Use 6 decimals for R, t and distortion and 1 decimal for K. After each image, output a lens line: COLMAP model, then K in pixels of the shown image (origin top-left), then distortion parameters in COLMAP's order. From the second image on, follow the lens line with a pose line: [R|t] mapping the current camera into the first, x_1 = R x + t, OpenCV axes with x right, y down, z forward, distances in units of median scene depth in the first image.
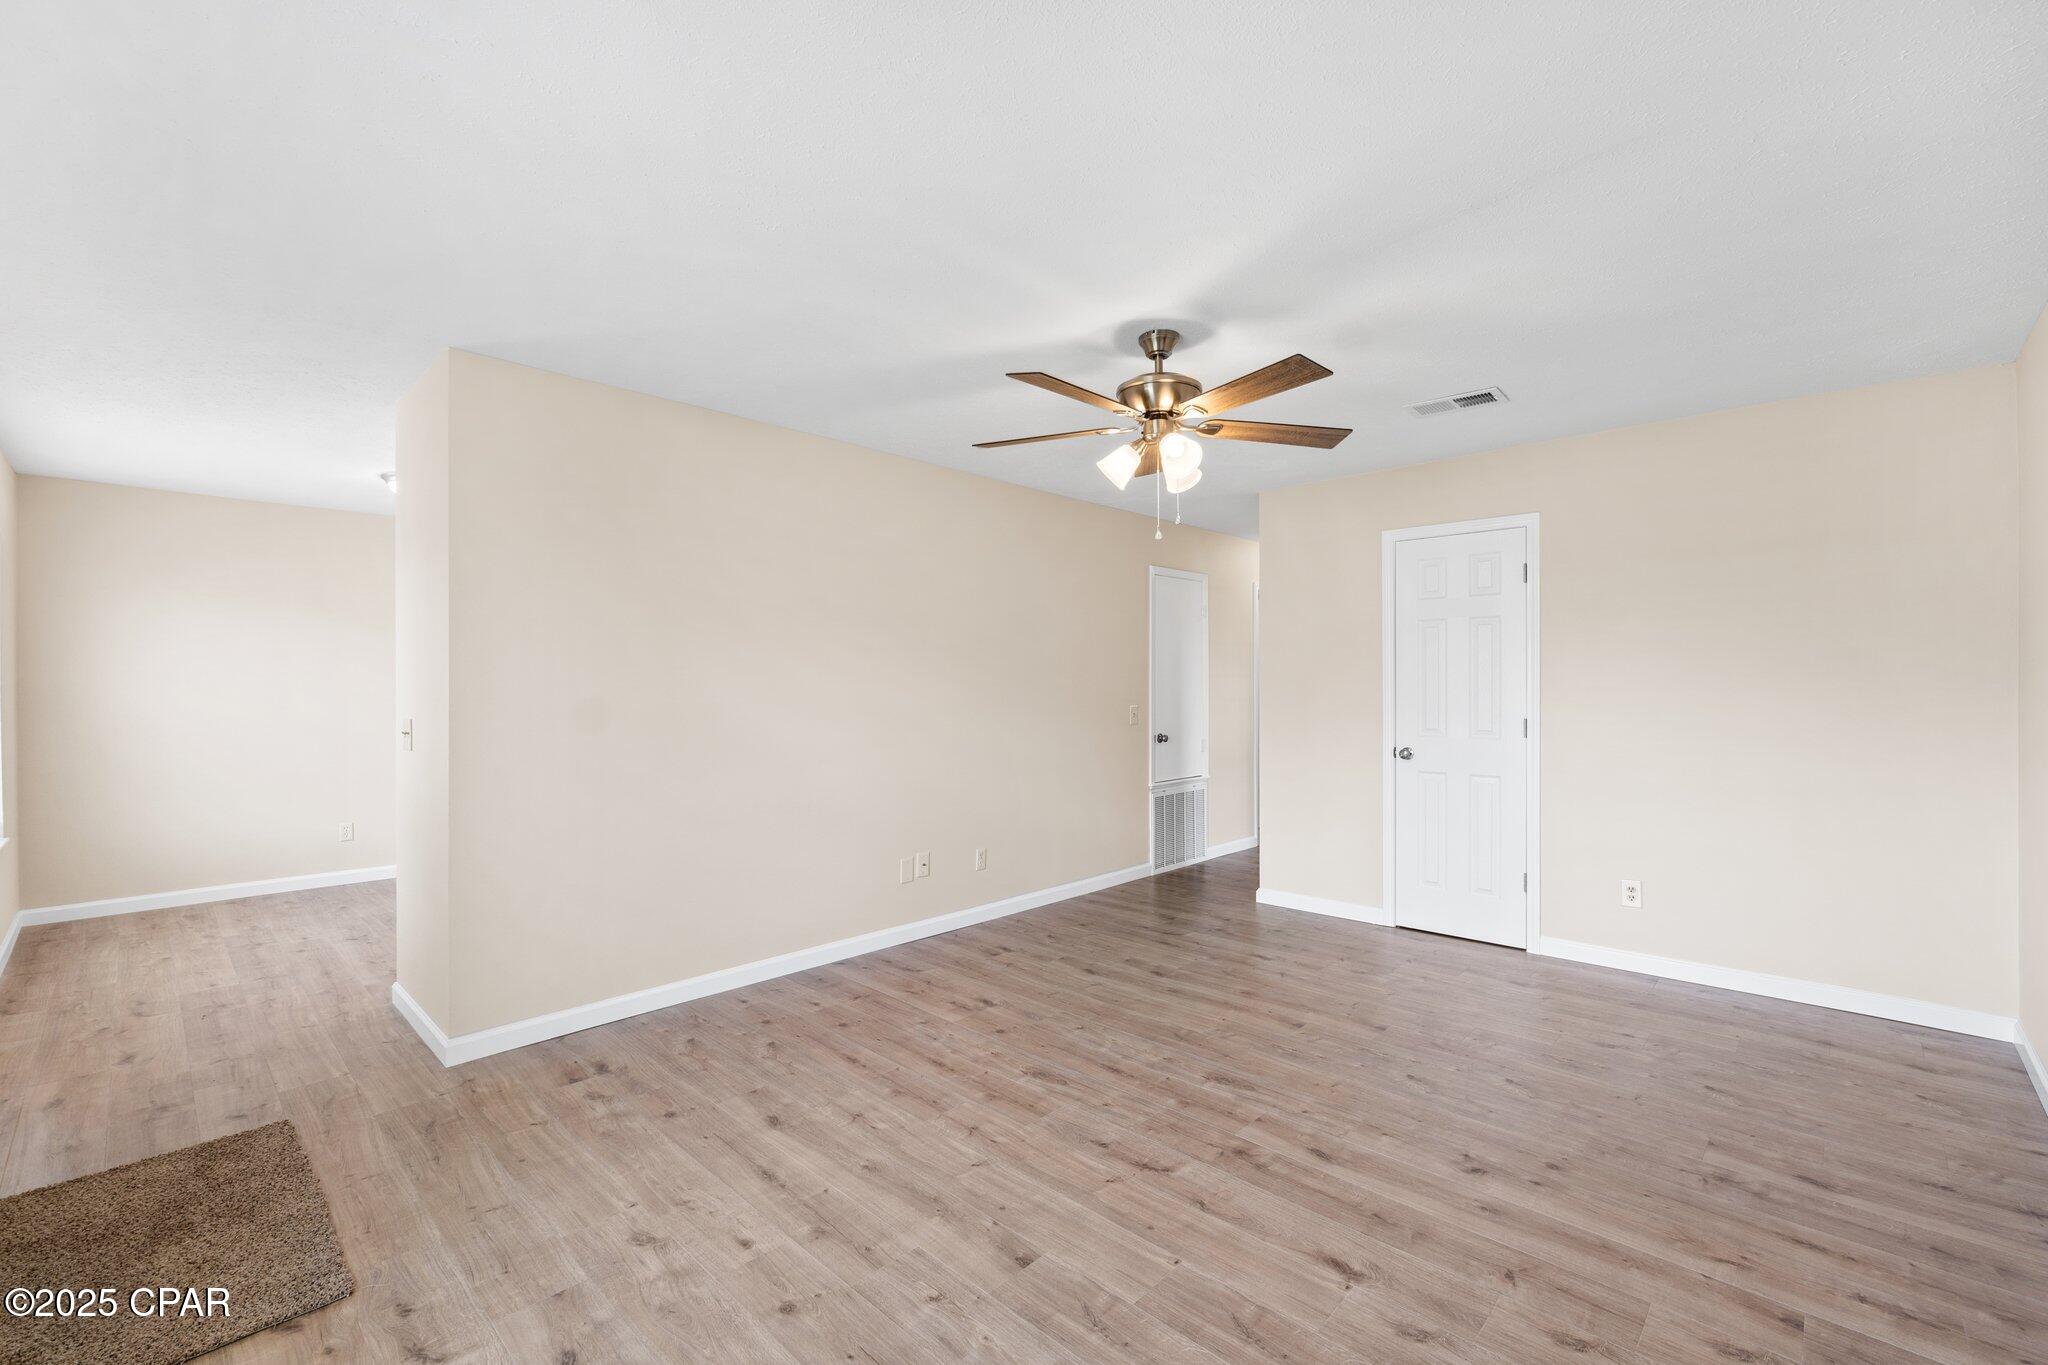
lens RADIAL K [[859.0, 0, 1011.3], [0, 859.0, 689.1], [0, 0, 1]] dist [-0.008624, -0.000113]
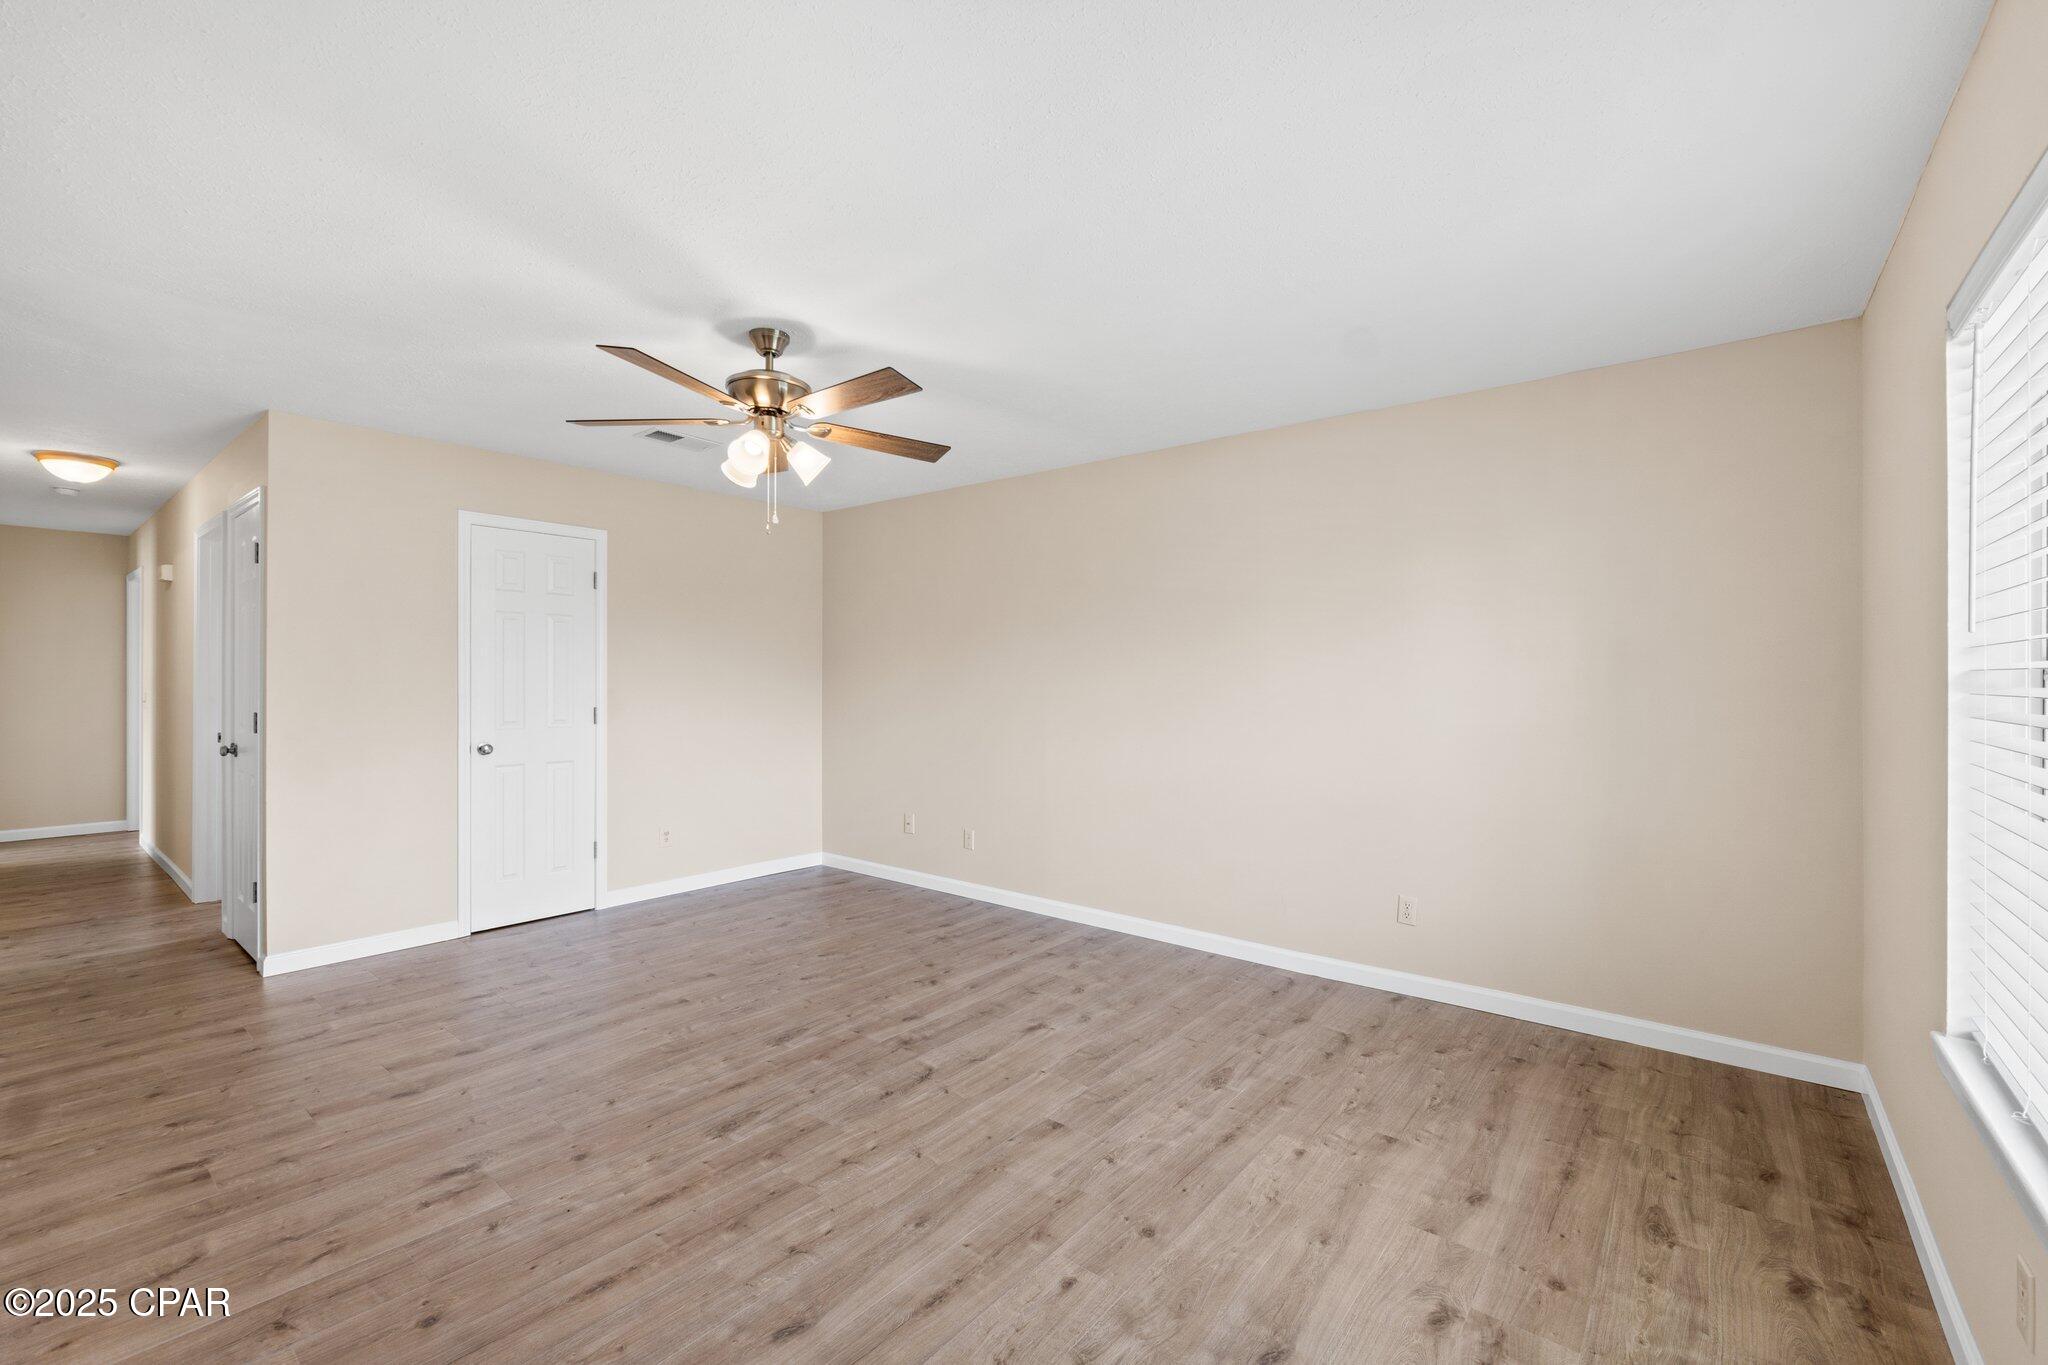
lens RADIAL K [[859.0, 0, 993.6], [0, 859.0, 686.9], [0, 0, 1]] dist [-0.008624, -0.000113]
pose [[-0.068595, -0.007613, 0.997616, -0.868688], [-0.000656, 0.999971, 0.007586, -0.002620], [-0.997644, -0.000134, -0.068598, 0.812488]]
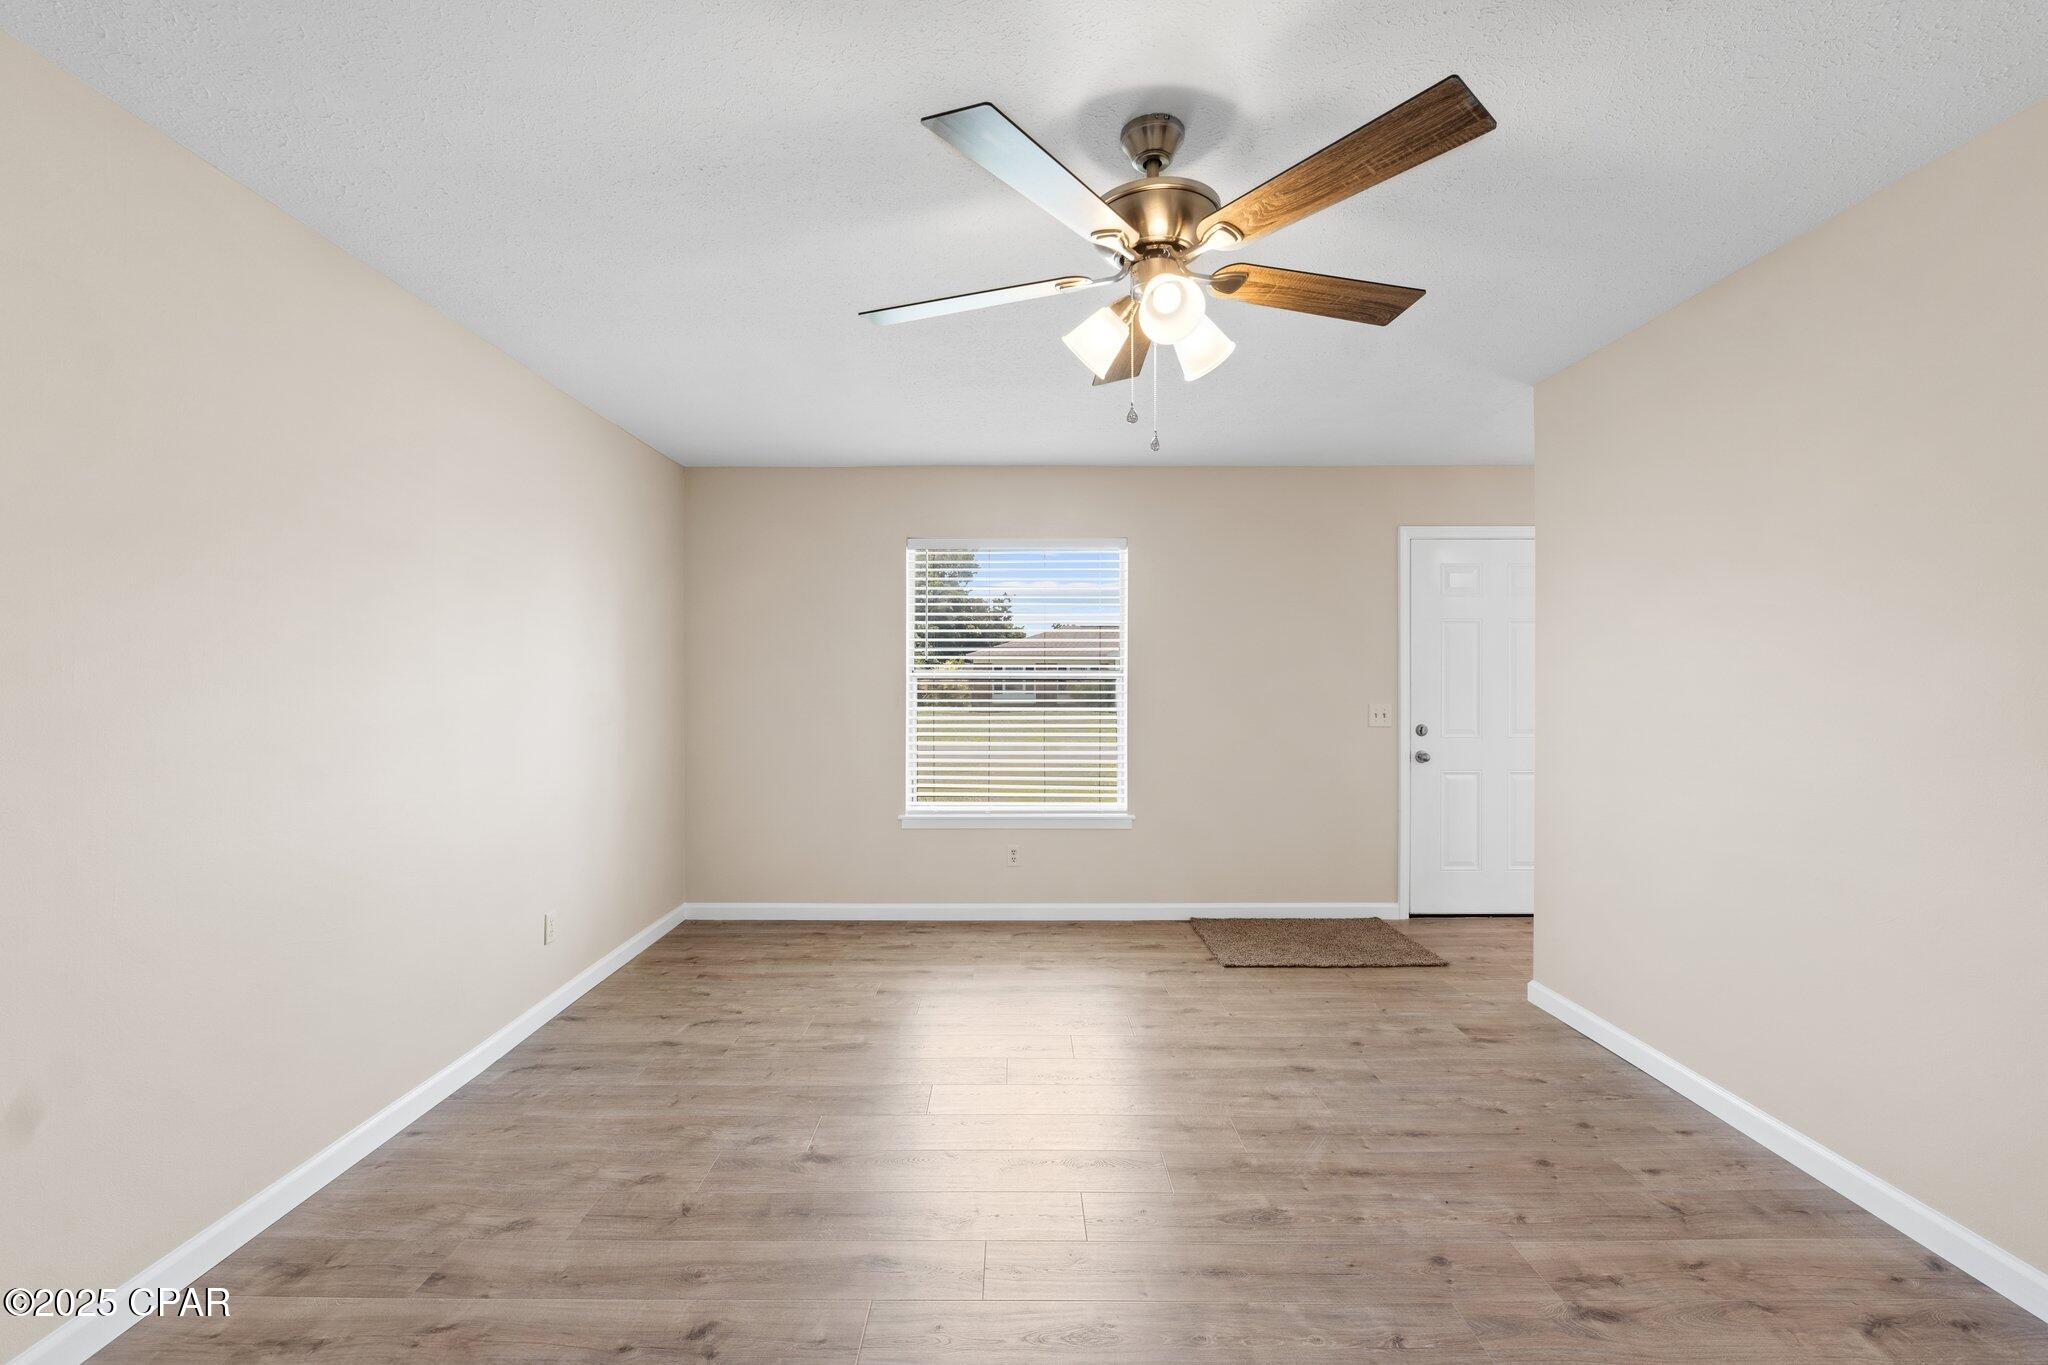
lens RADIAL K [[859.0, 0, 1020.5], [0, 859.0, 695.4], [0, 0, 1]] dist [-0.008624, -0.000113]
pose [[-0.712056, 0.014729, -0.701968, 0.701867], [-0.000004, 0.999780, 0.020982, -0.007802], [0.702123, 0.014943, -0.711899, 1.402371]]
